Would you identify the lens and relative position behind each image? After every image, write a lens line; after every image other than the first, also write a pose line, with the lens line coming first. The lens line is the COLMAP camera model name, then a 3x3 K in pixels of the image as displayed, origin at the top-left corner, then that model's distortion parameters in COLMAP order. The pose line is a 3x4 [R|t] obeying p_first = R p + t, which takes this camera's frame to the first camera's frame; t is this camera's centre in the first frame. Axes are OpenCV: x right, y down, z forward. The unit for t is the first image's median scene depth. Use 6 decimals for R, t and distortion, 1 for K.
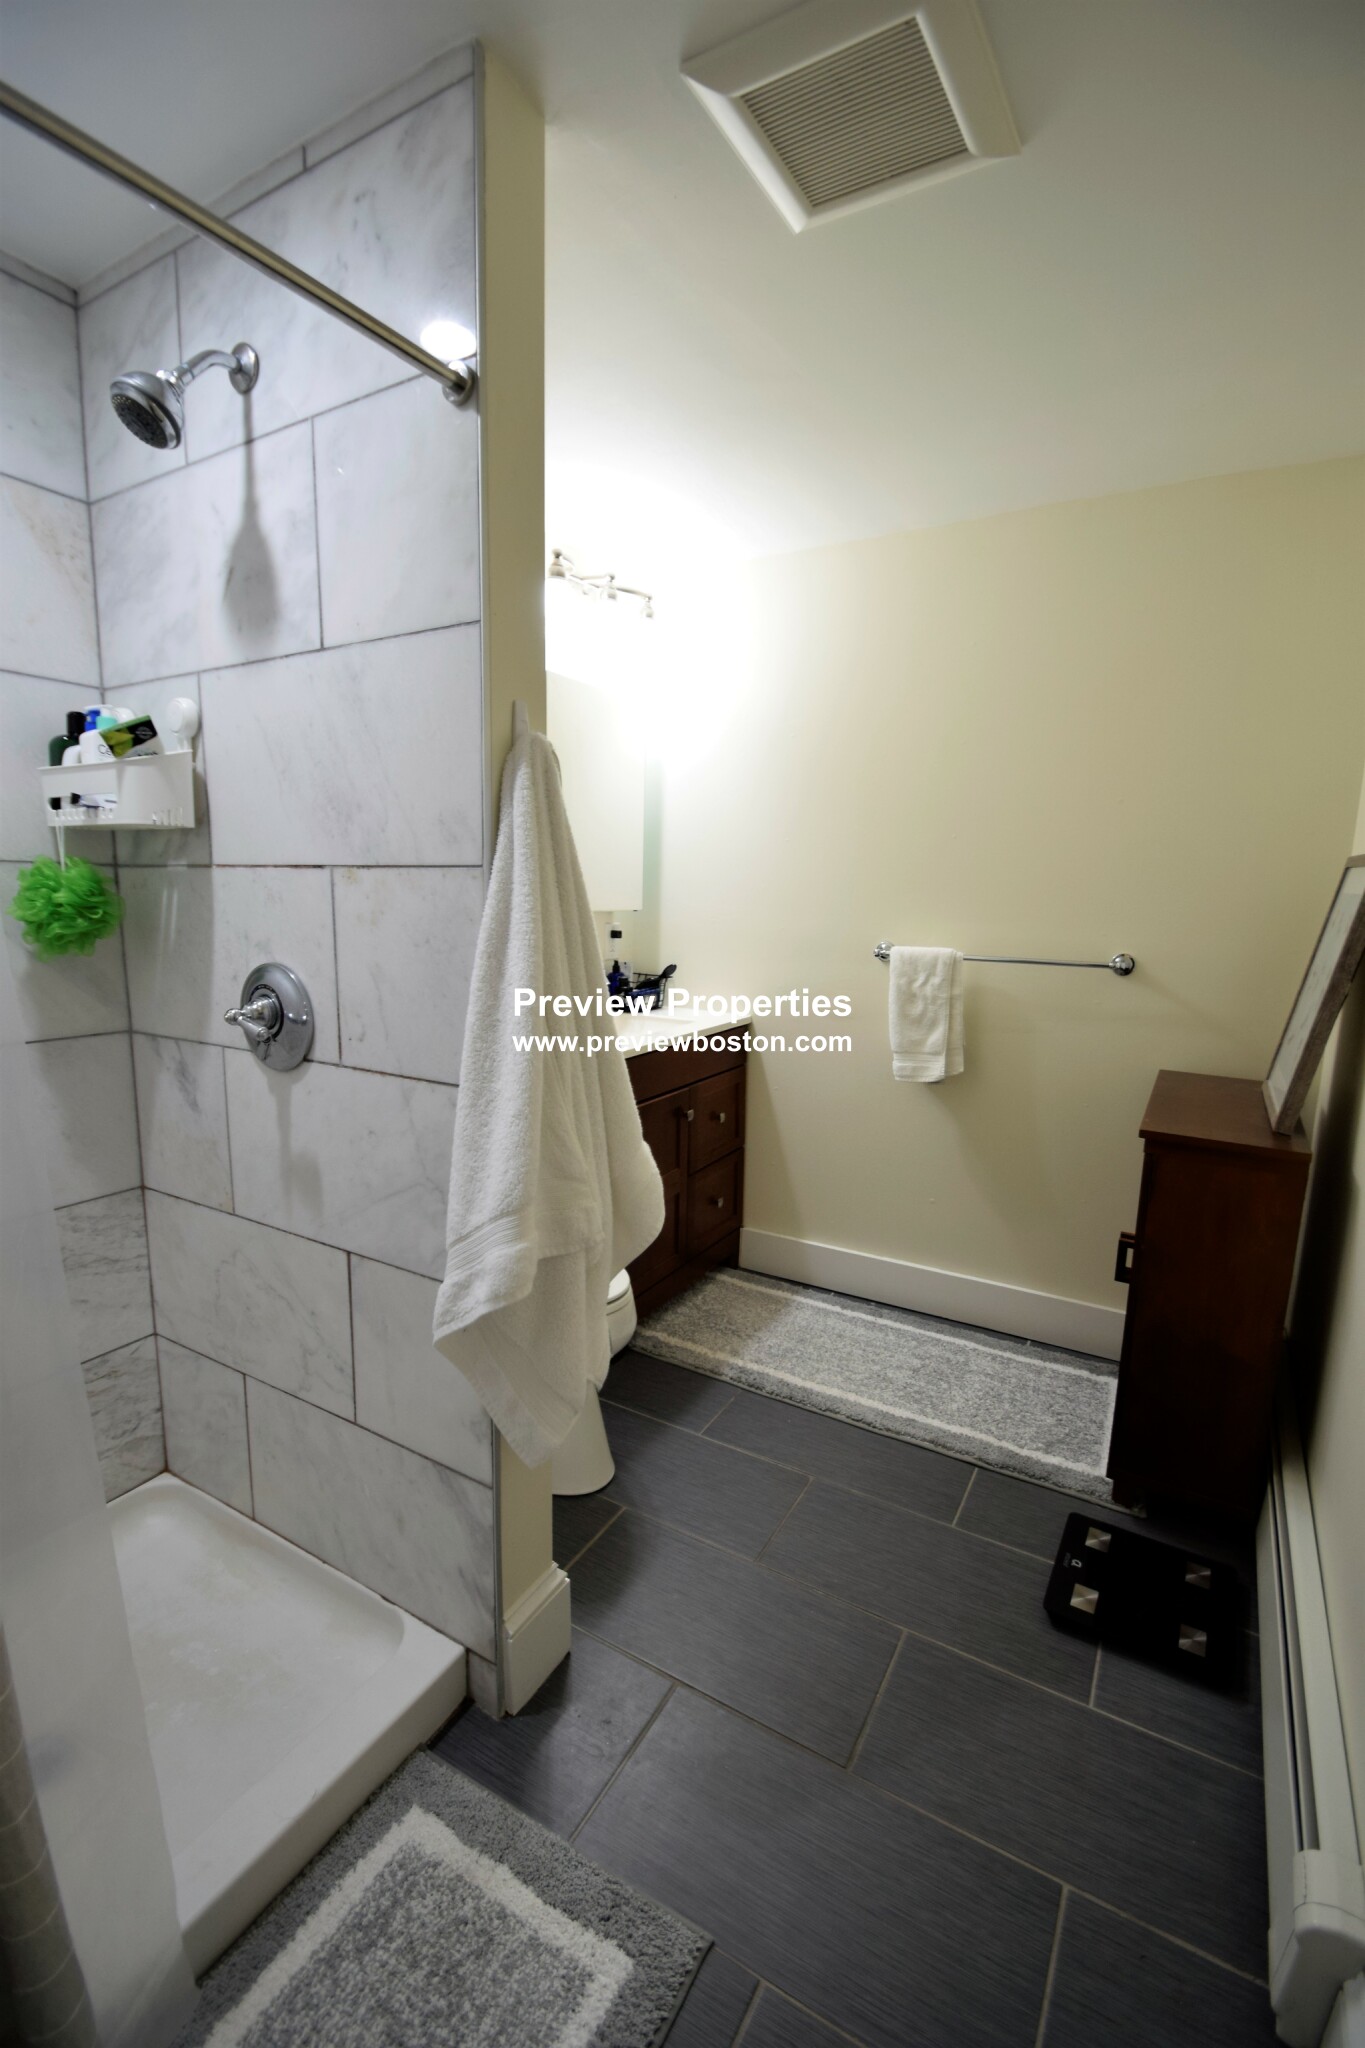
lens RADIAL K [[904.4, 0, 684.4], [0, 904.4, 1048.8], [0, 0, 1]] dist [0.003639, -0.012063]
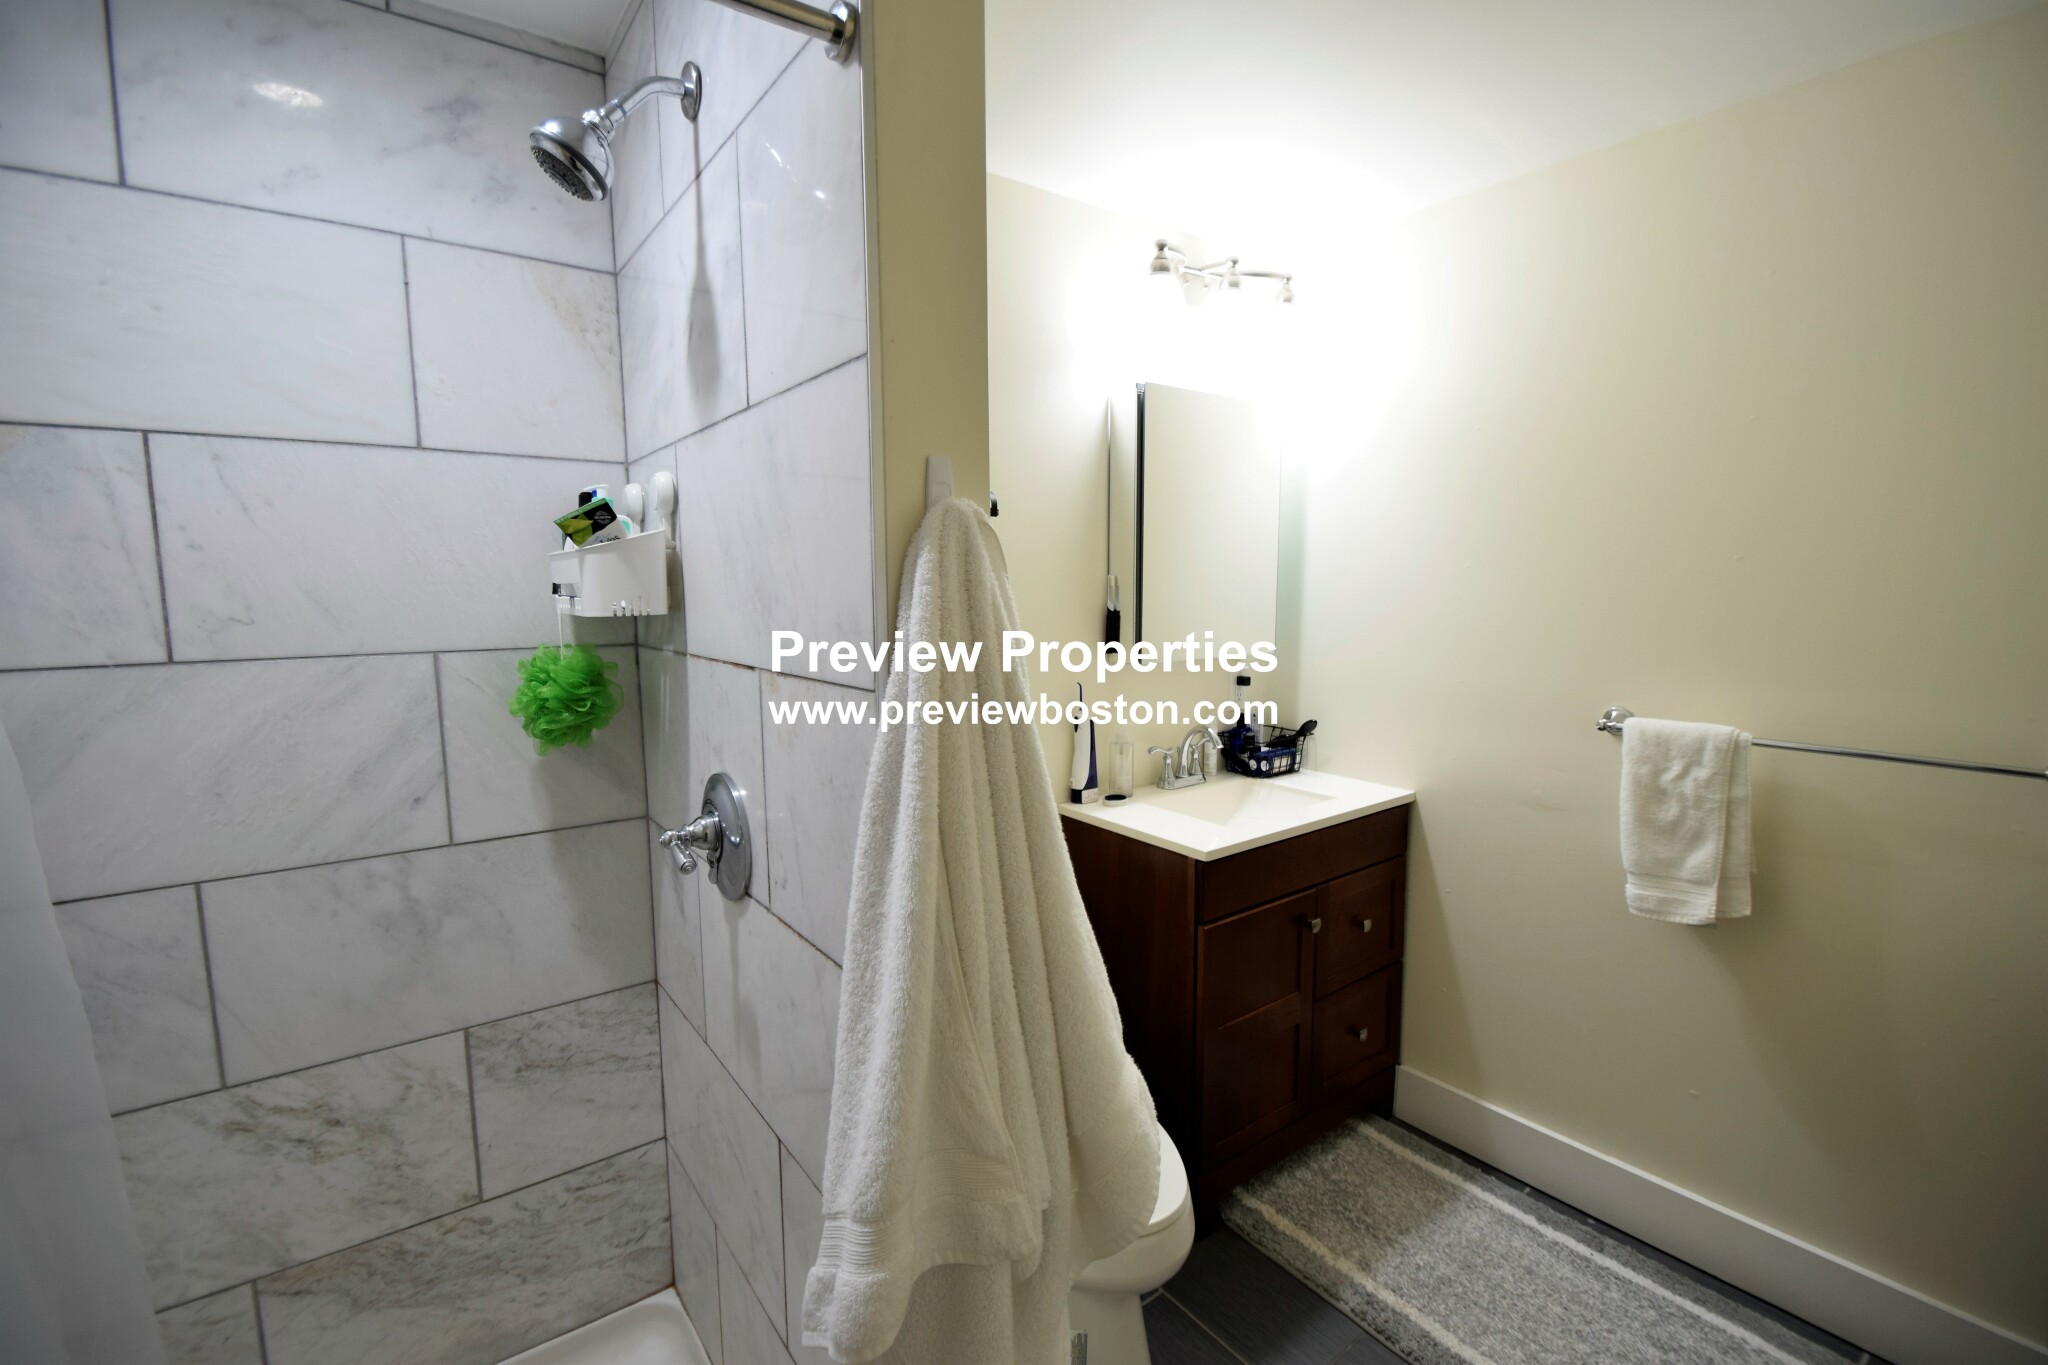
lens RADIAL K [[904.4, 0, 1020.1], [0, 904.4, 694.8], [0, 0, 1]] dist [0.003639, -0.012063]
pose [[0.919340, 0.022622, -0.392813, 0.117237], [-0.042779, 0.998174, -0.042635, -0.128544], [0.391131, 0.056000, 0.918629, 0.291354]]
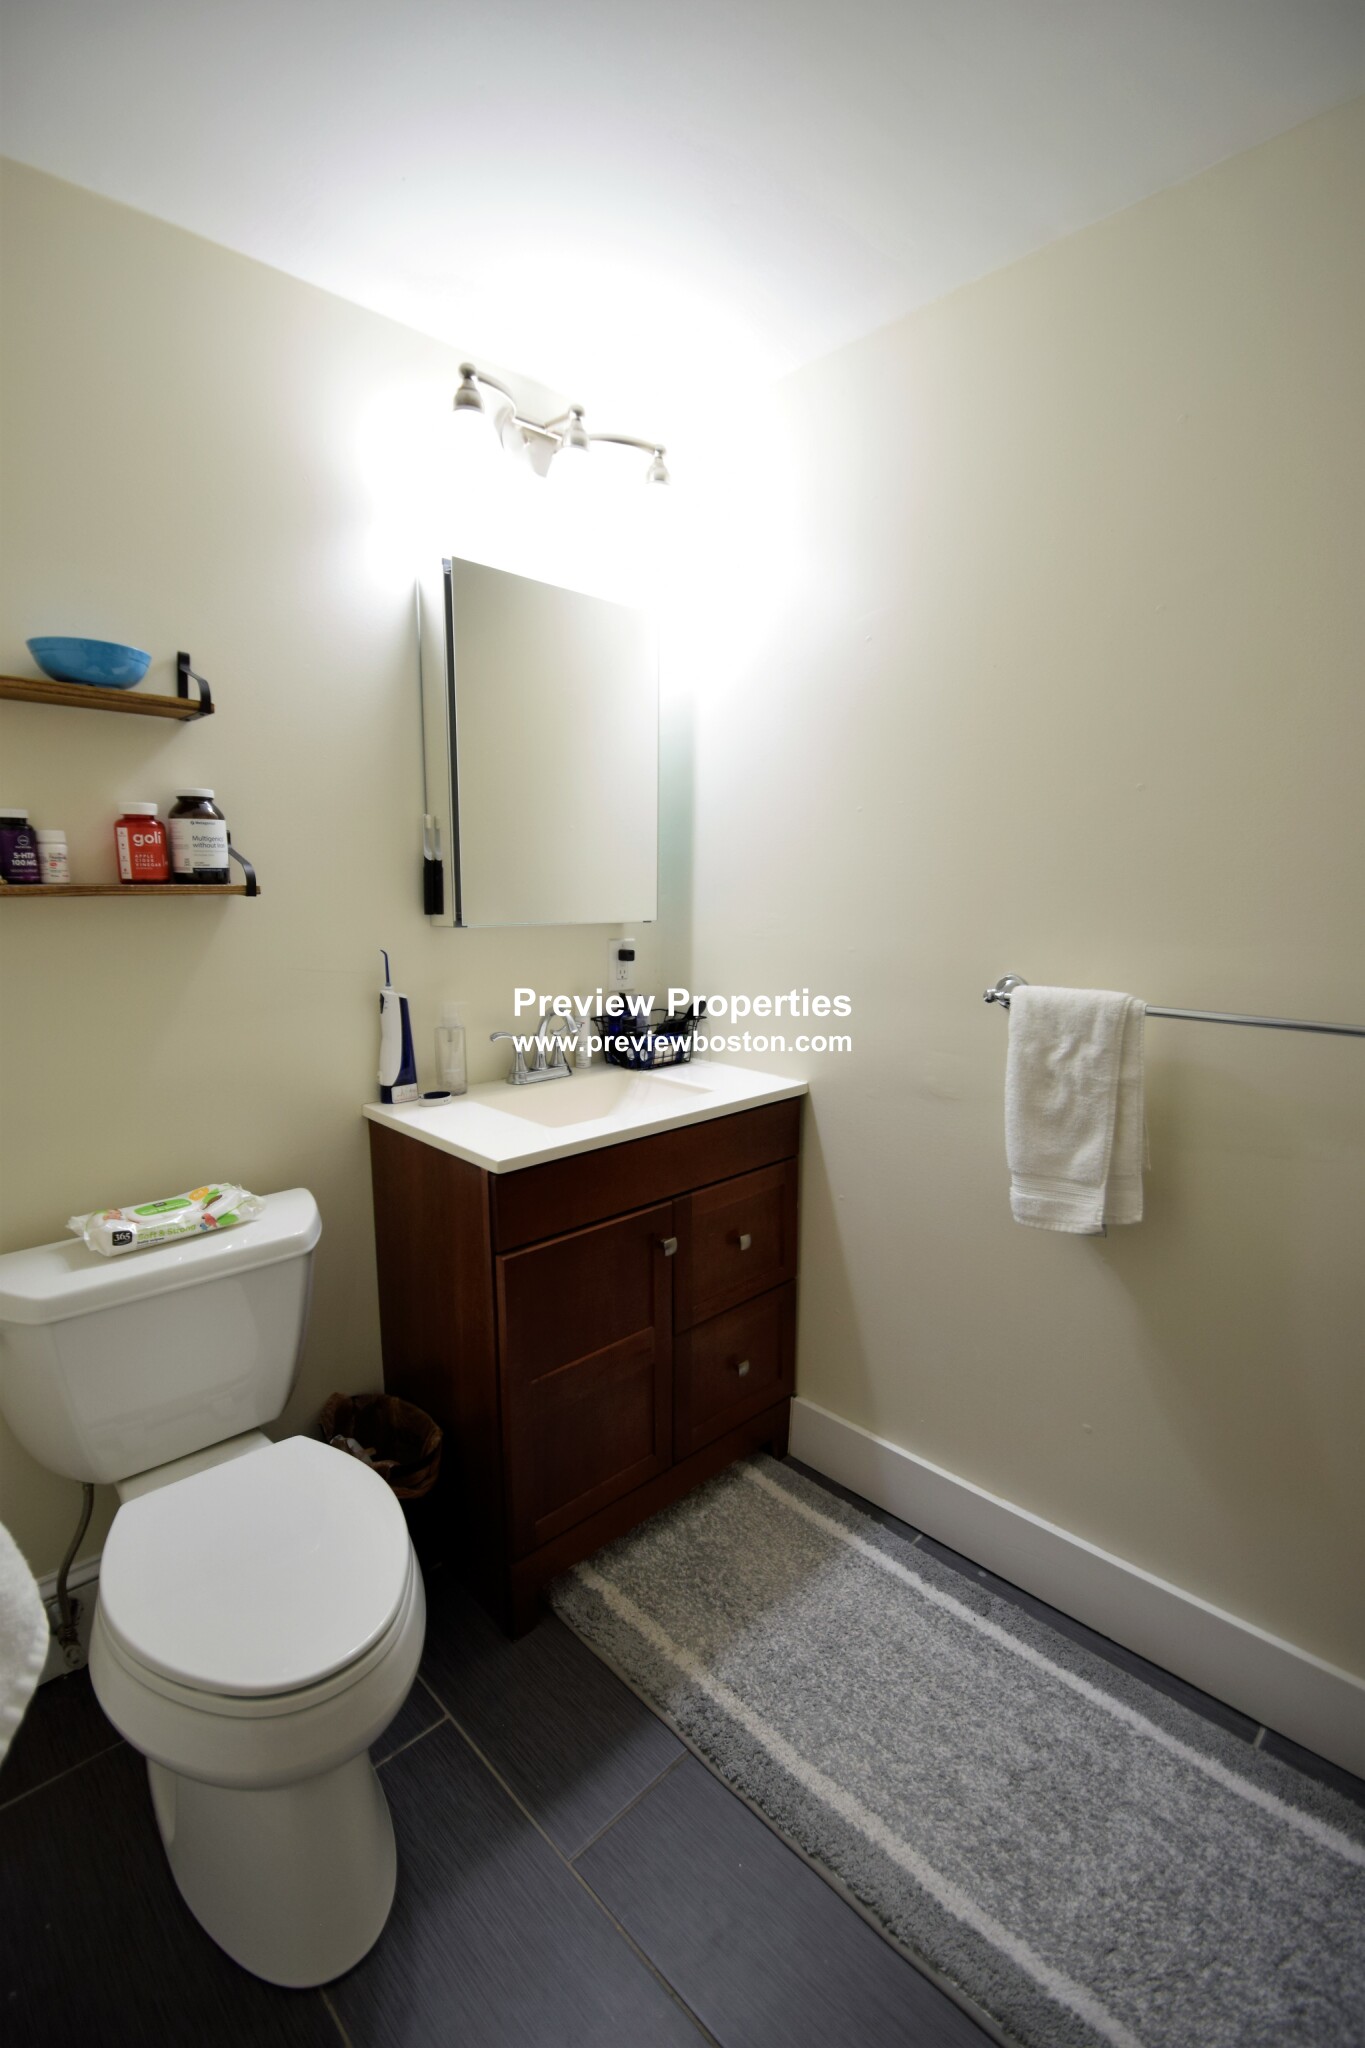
lens RADIAL K [[904.4, 0, 682.0], [0, 904.4, 1042.8], [0, 0, 1]] dist [0.003639, -0.012063]
pose [[0.963414, 0.031903, -0.266114, 0.285738], [-0.033473, 0.999439, -0.001363, -0.109849], [0.265921, 0.010221, 0.963941, 0.630923]]
